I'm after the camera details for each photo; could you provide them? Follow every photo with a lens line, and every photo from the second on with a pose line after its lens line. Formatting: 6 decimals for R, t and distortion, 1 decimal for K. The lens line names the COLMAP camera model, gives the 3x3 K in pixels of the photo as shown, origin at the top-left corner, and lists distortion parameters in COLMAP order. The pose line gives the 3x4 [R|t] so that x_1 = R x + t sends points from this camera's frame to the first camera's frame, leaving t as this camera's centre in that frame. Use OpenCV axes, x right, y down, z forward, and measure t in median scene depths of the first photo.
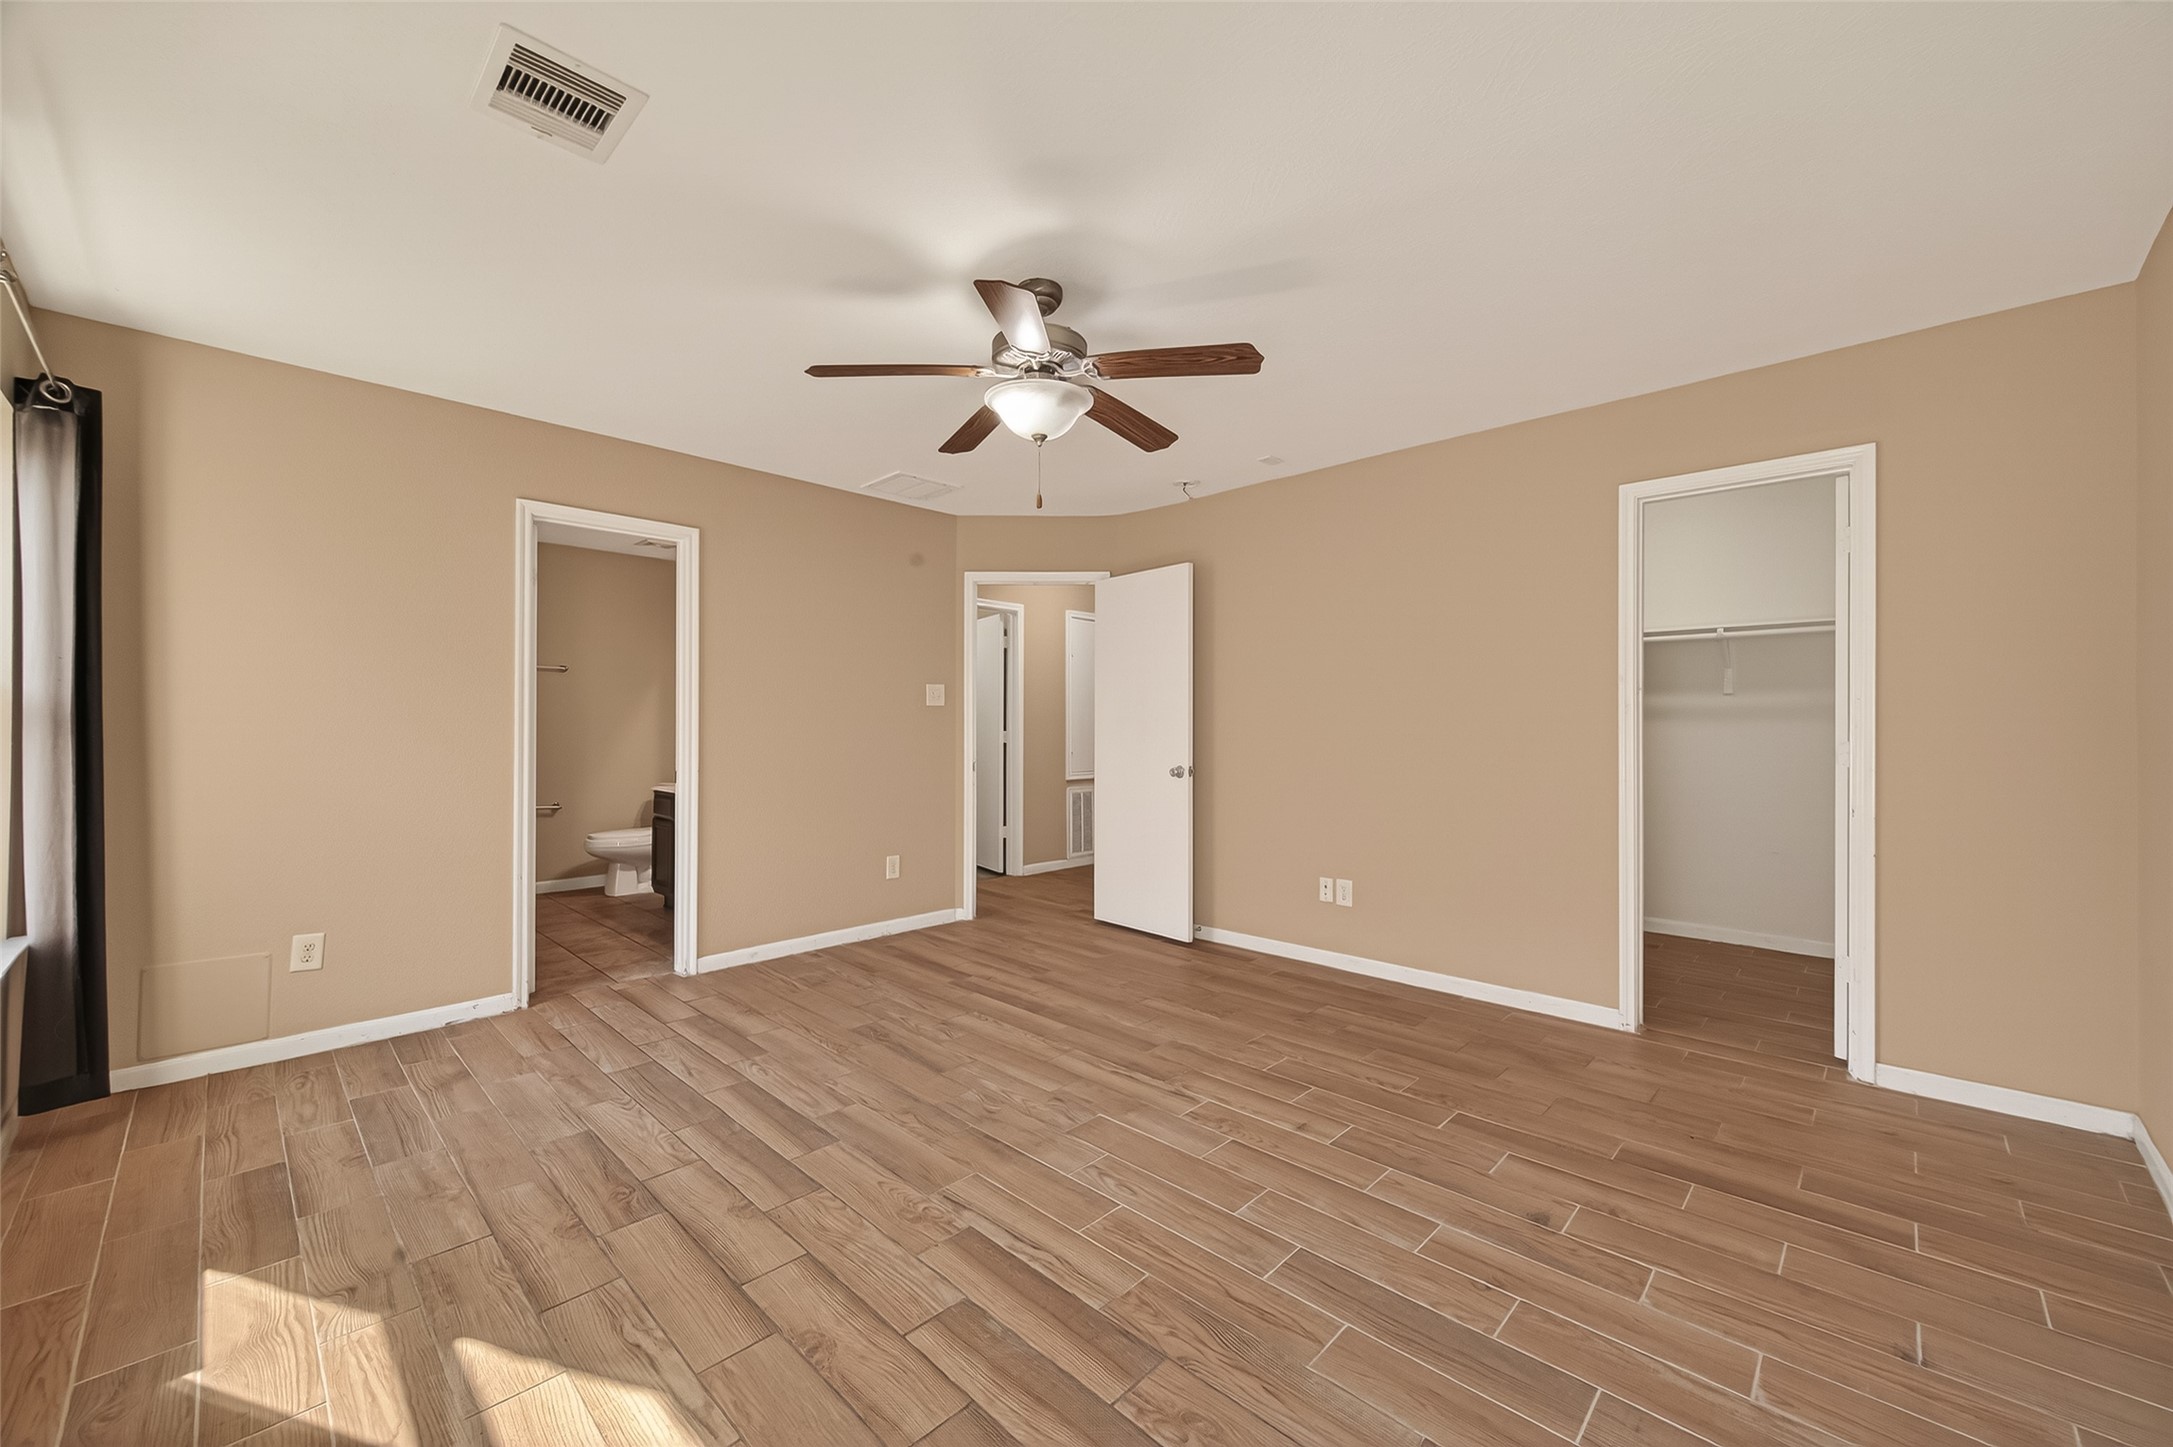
lens RADIAL K [[853.1, 0, 1091.5], [0, 853.1, 724.9], [0, 0, 1]] dist [0.006477, -0.000593]
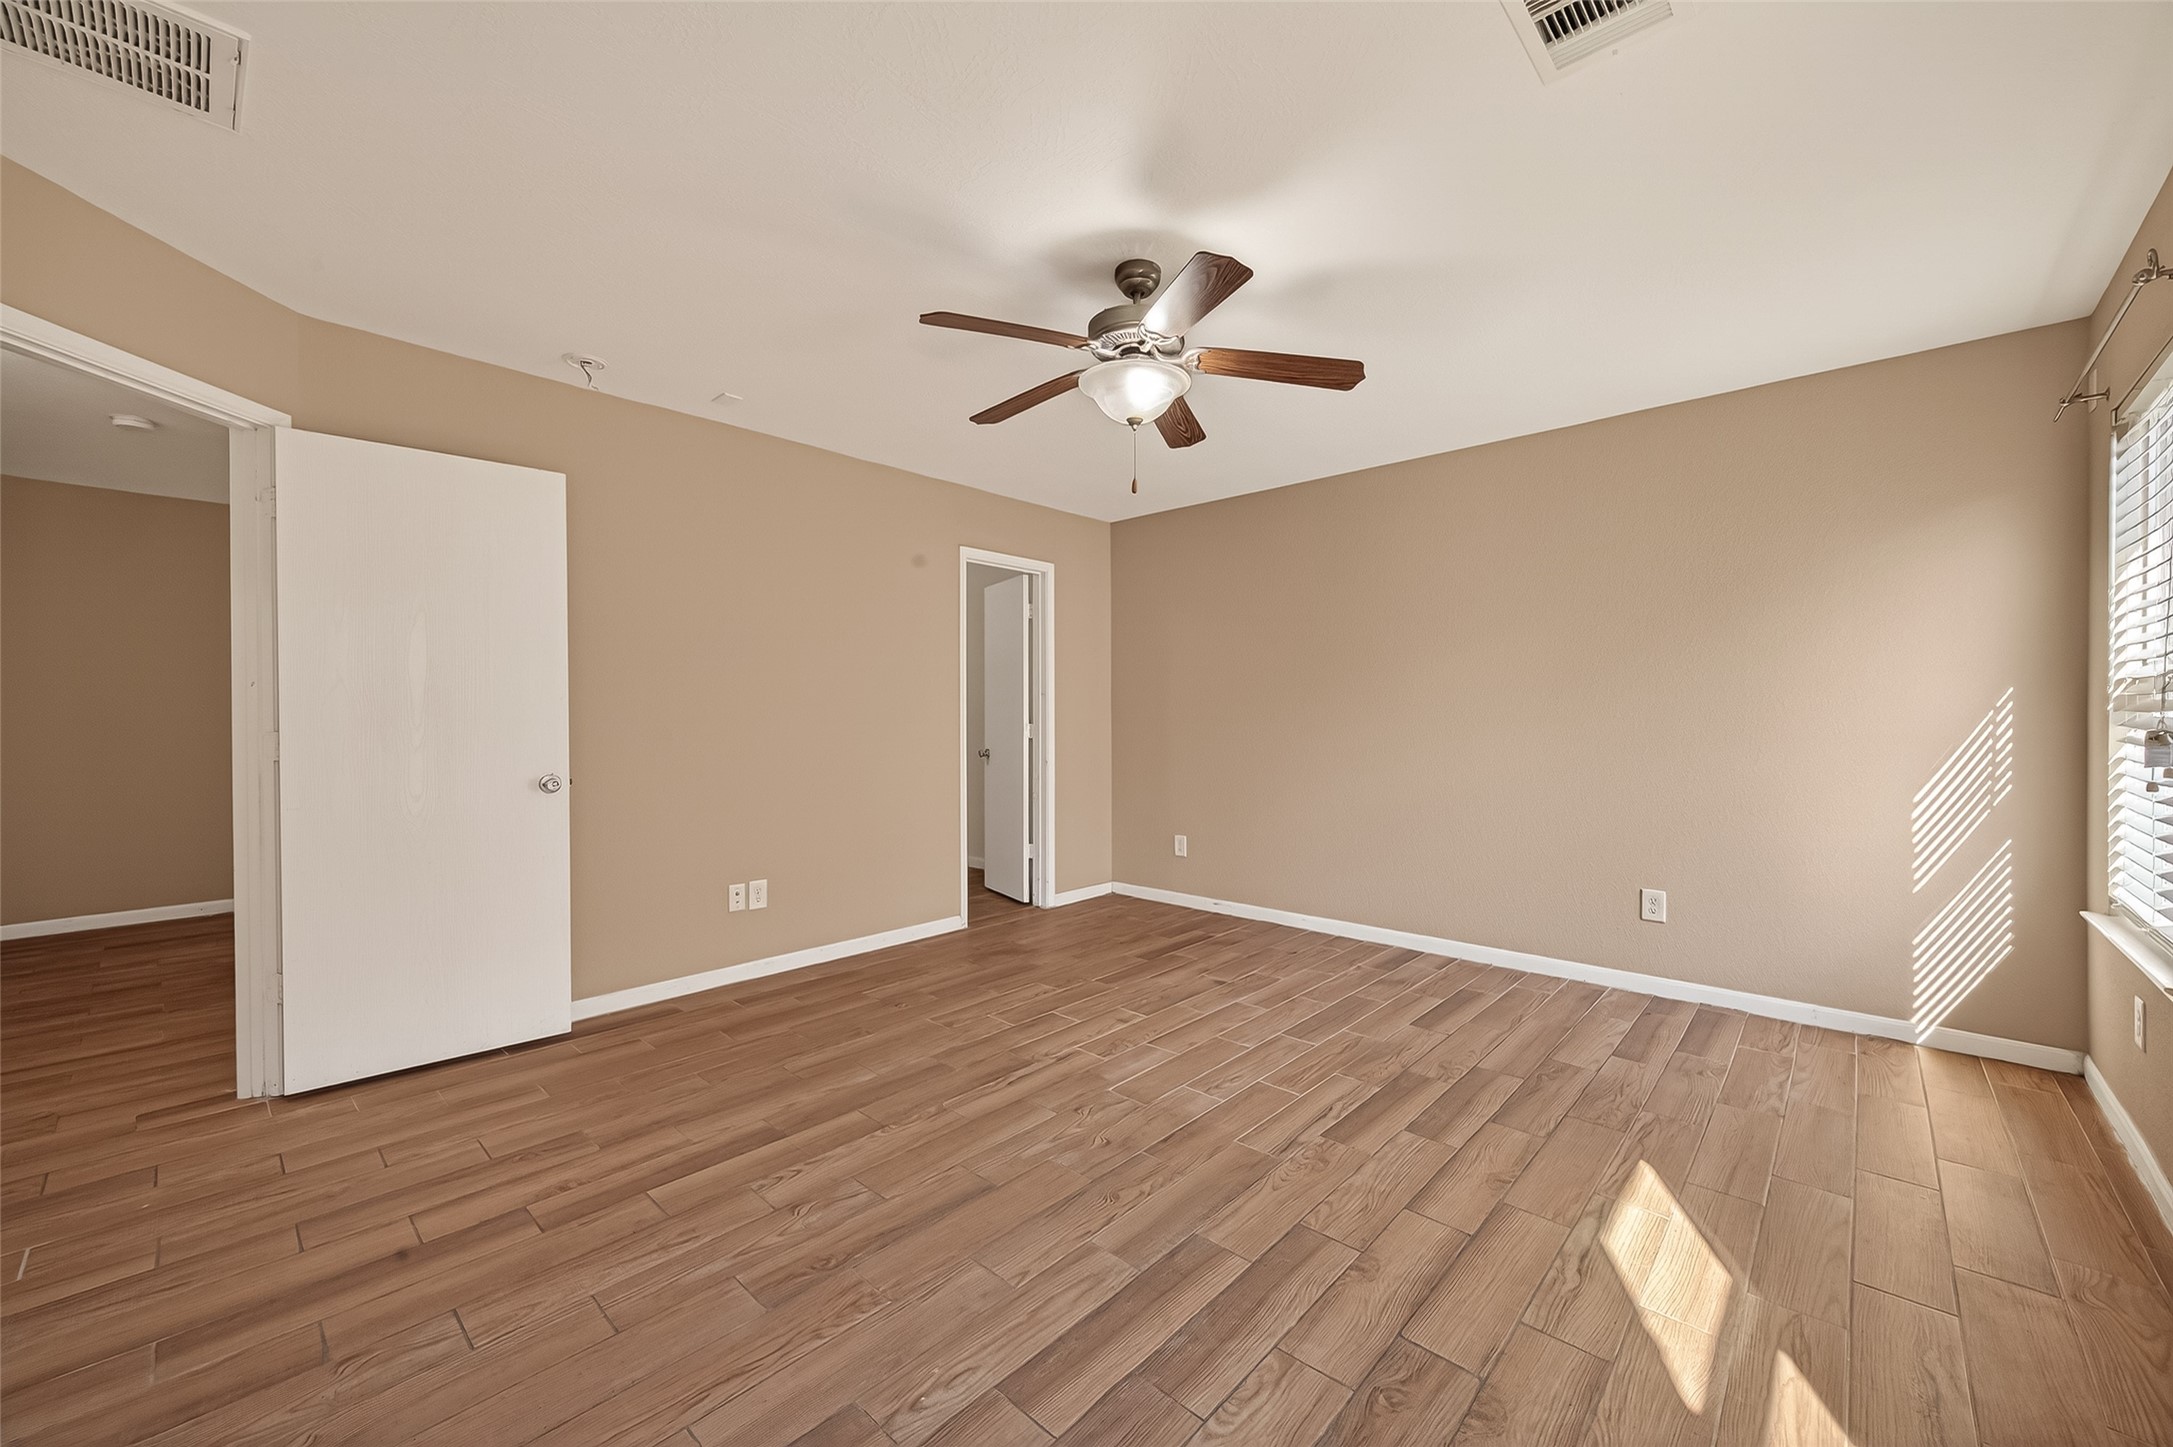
lens RADIAL K [[853.1, 0, 1091.8], [0, 853.1, 721.9], [0, 0, 1]] dist [0.006477, -0.000593]
pose [[-0.035105, -0.006480, 0.999363, -0.966124], [0.000991, 0.999978, 0.006519, 0.004178], [-0.999383, 0.001220, -0.035098, 1.000847]]
